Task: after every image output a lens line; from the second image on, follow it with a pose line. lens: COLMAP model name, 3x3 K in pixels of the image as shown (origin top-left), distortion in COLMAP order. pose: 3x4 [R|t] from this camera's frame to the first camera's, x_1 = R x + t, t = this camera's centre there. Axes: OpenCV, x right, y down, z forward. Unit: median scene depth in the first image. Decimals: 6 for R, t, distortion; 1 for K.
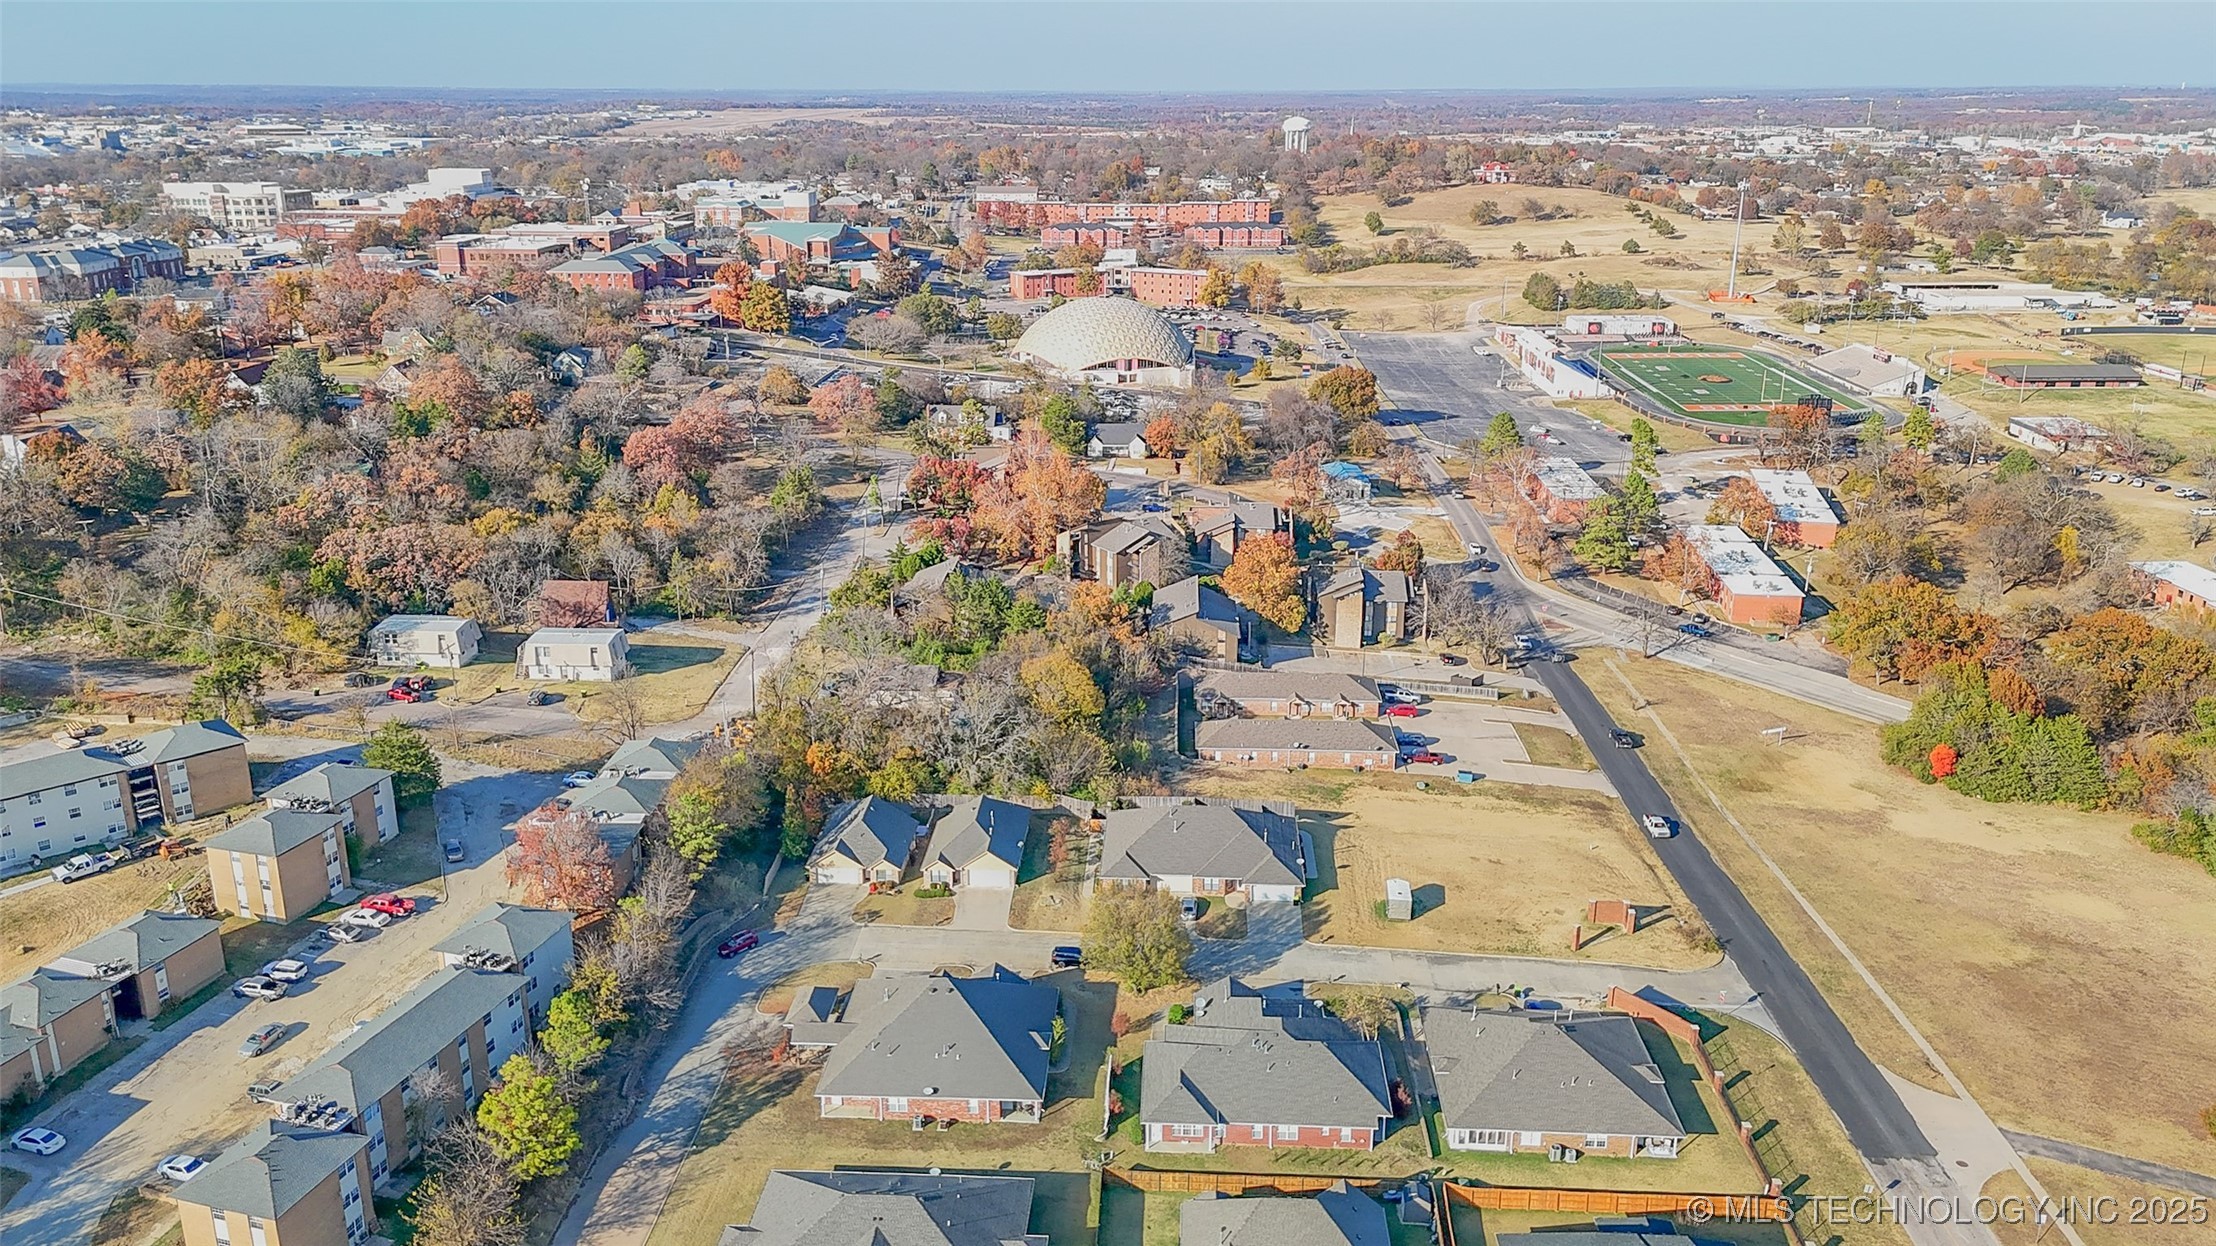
lens RADIAL K [[1668.8, 0, 1108.0], [0, 1668.8, 623.0], [0, 0, 1]] dist [0.094482, -0.117736]
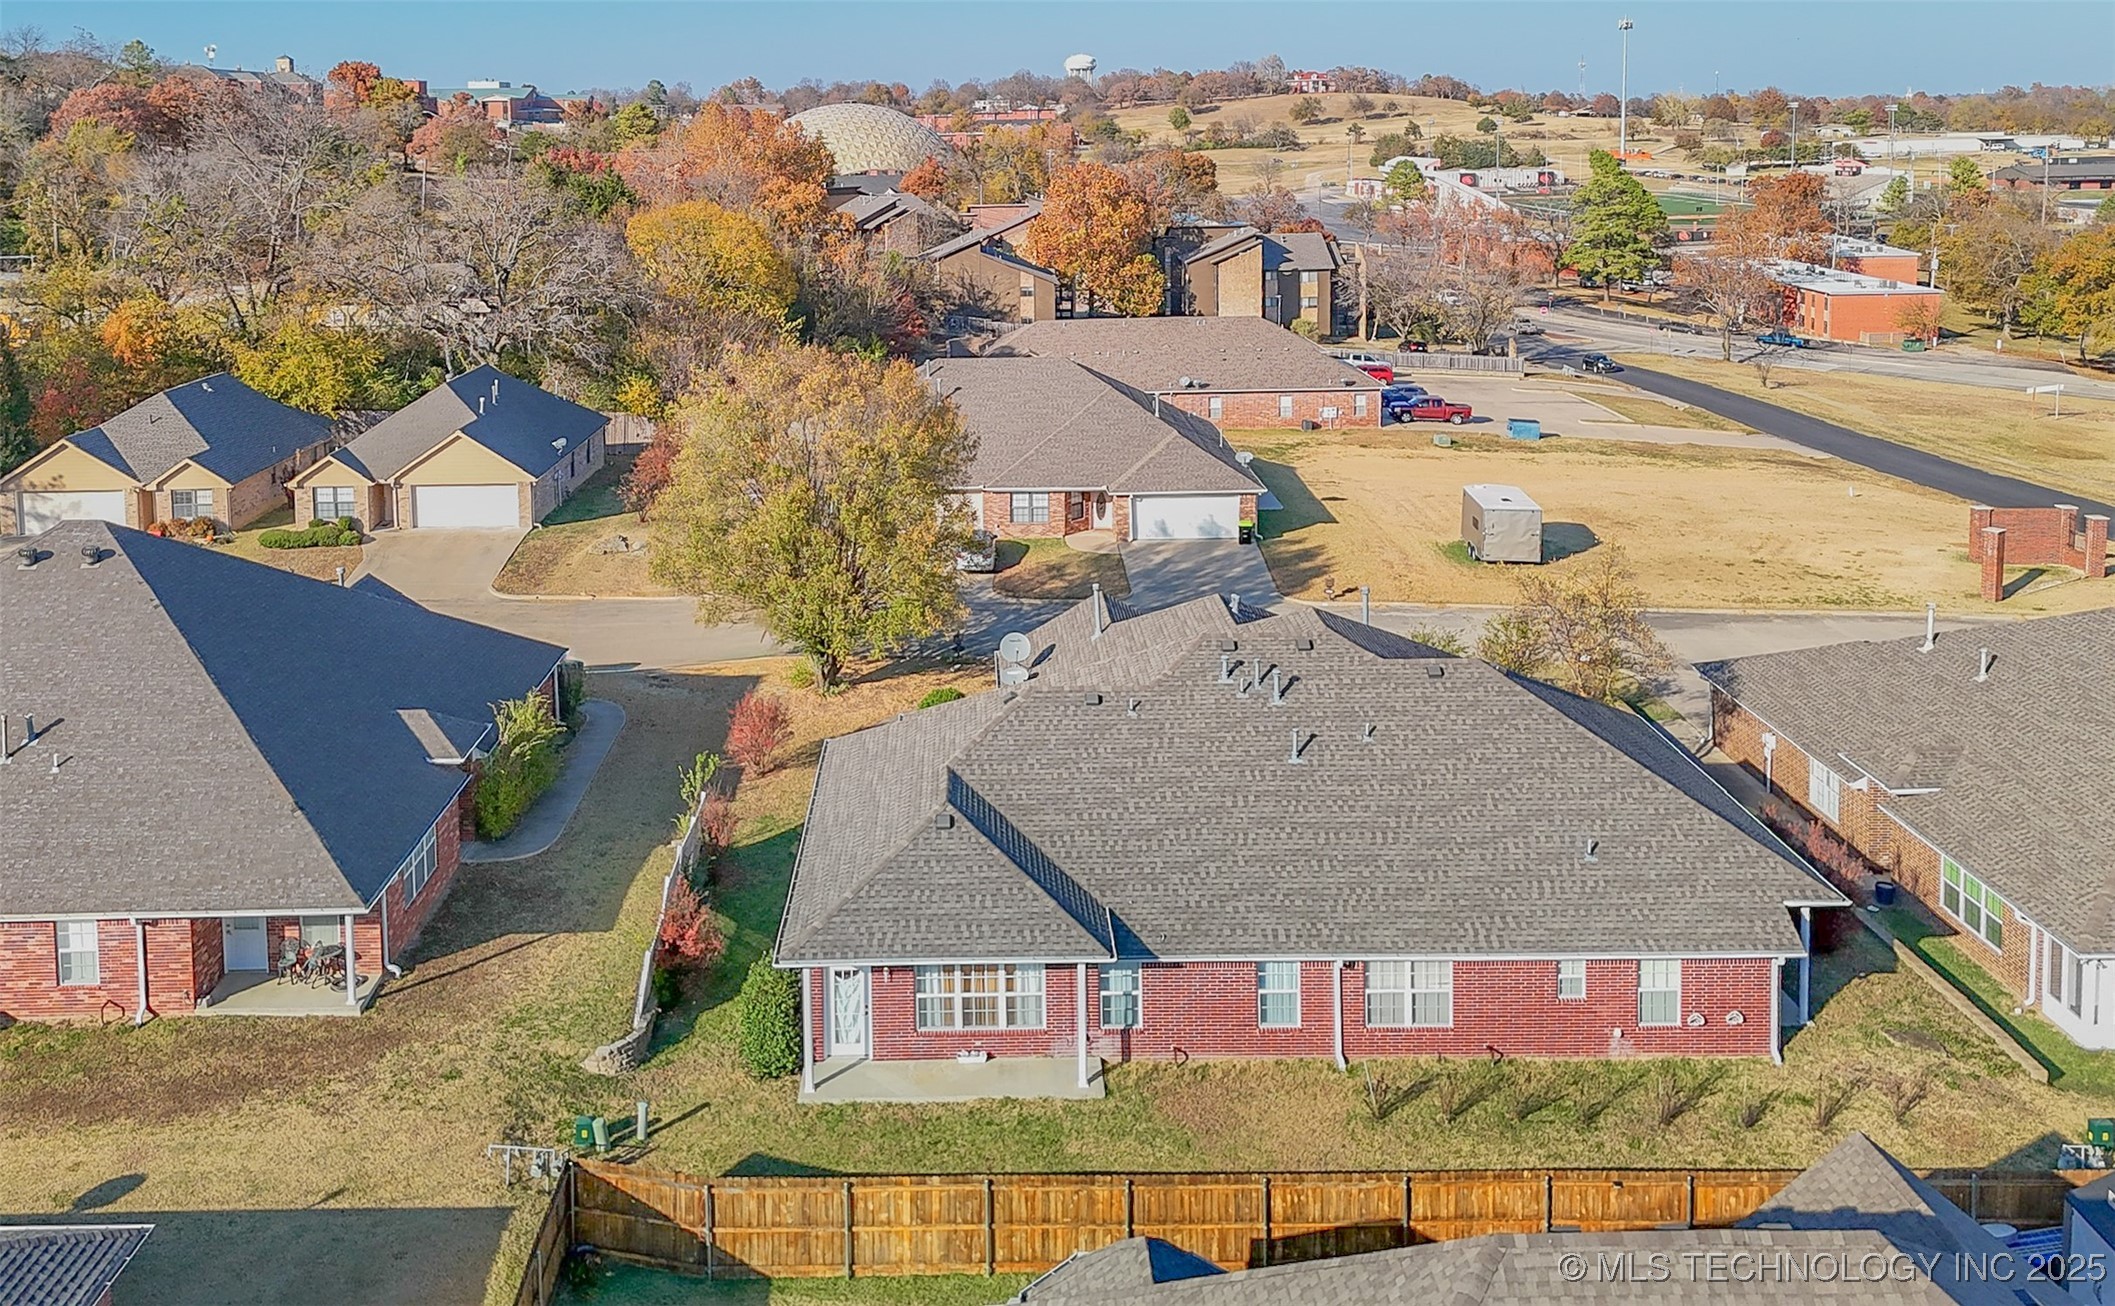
lens RADIAL K [[1804.4, 0, 976.4], [0, 1804.4, 404.6], [0, 0, 1]] dist [0.062542, -0.007652]
pose [[0.998471, -0.023348, 0.050107, 0.022488], [0.031039, 0.986844, -0.158671, 0.163479], [-0.045743, 0.159984, 0.986059, 0.464514]]
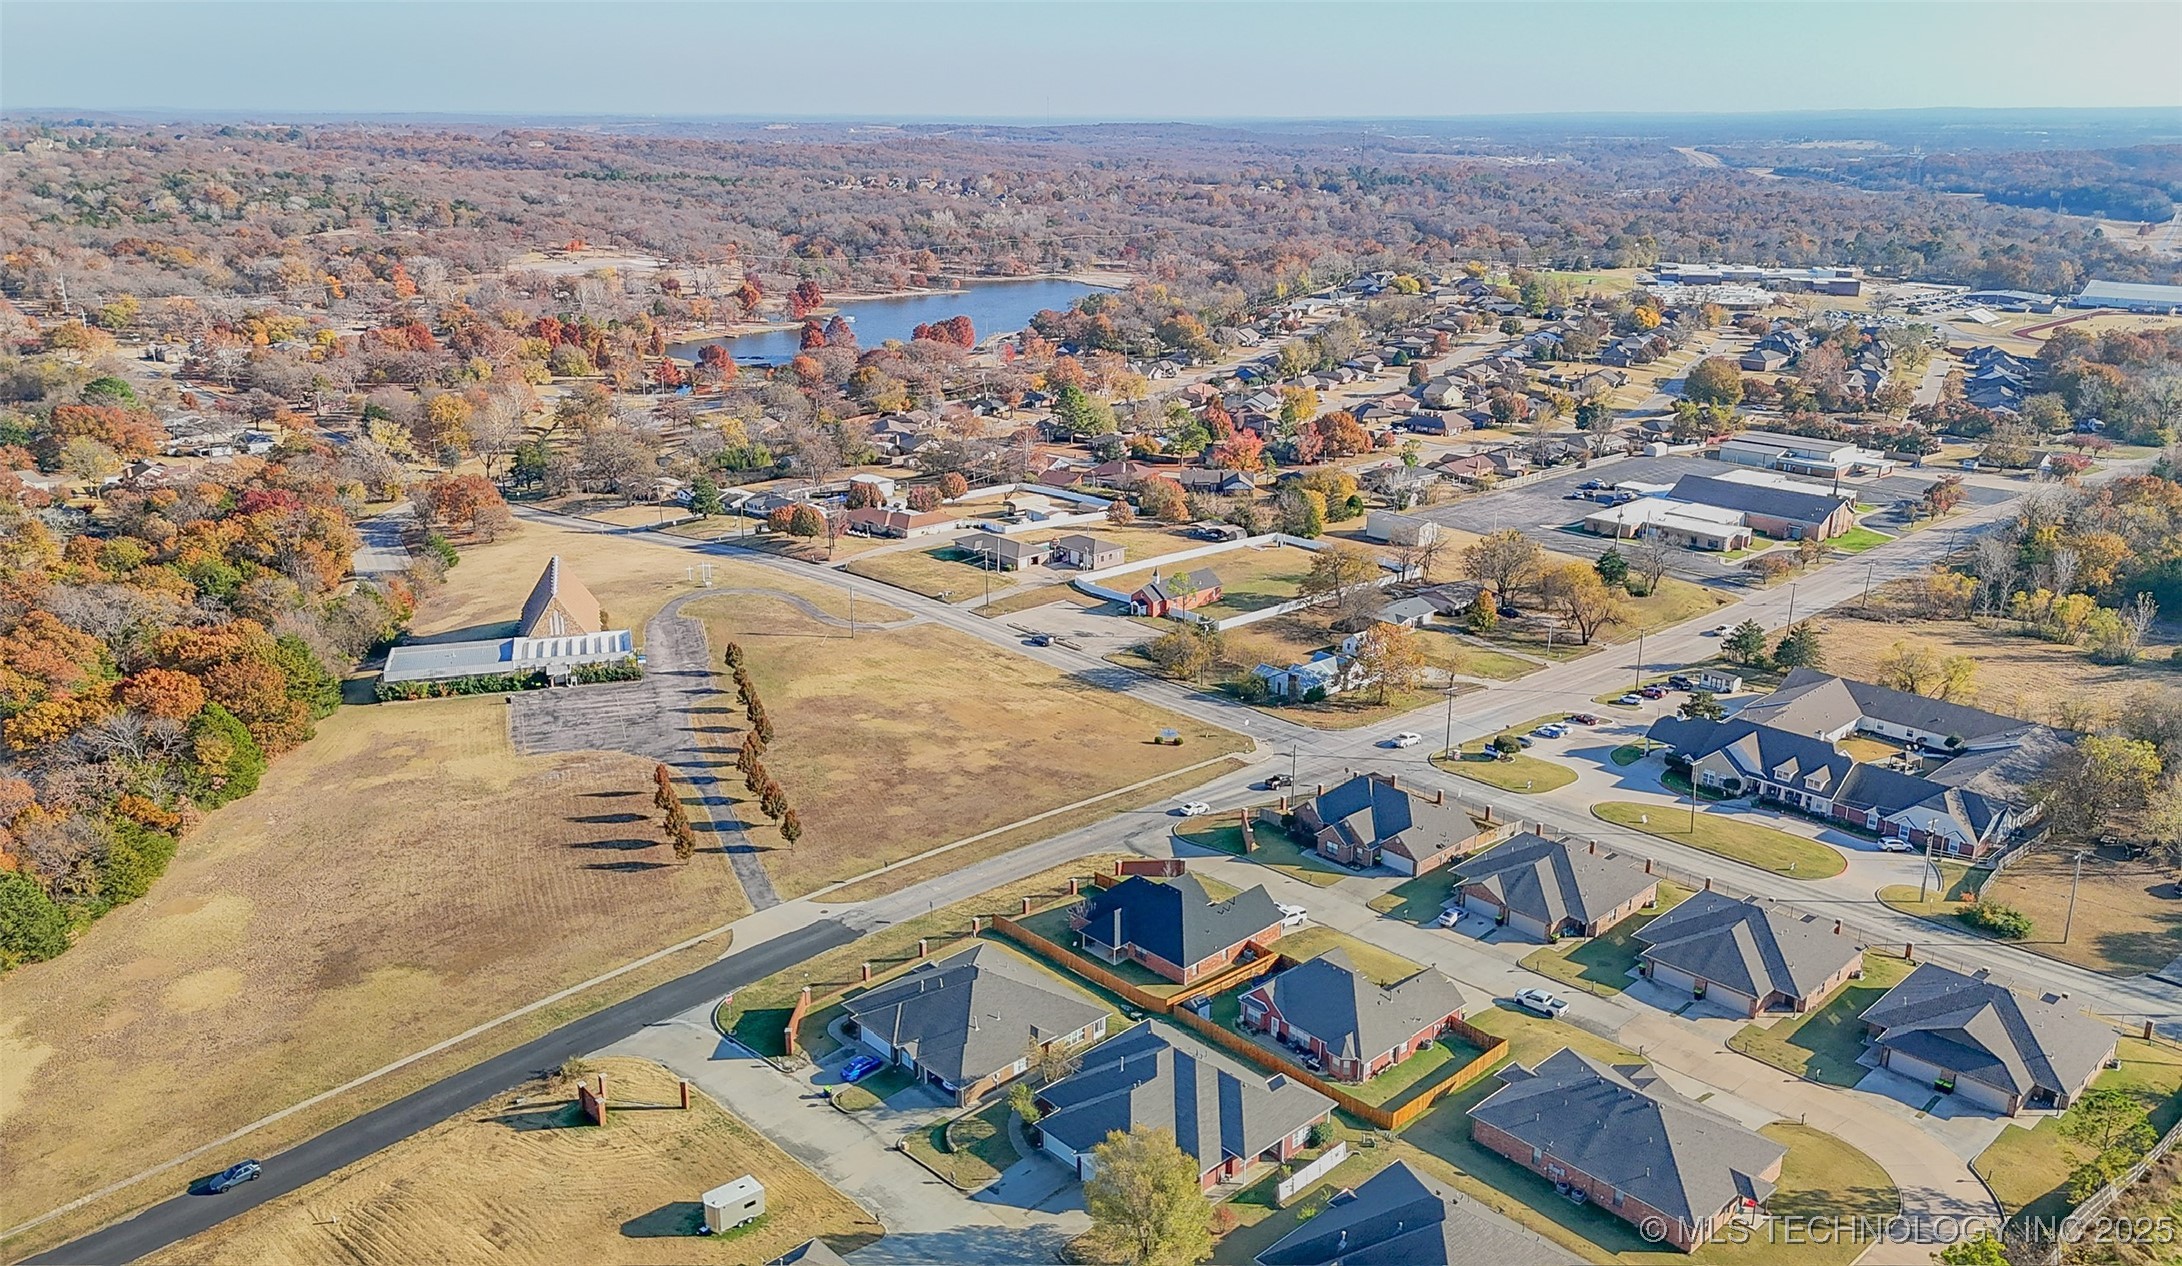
lens RADIAL K [[1634.2, 0, 1050.1], [0, 1634.2, 631.7], [0, 0, 1]] dist [0.103814, -0.118936]
pose [[-0.706200, -0.214138, 0.674853, -0.305627], [0.213832, 0.844147, 0.491621, -0.315891], [-0.674950, 0.491488, -0.550348, 0.962995]]
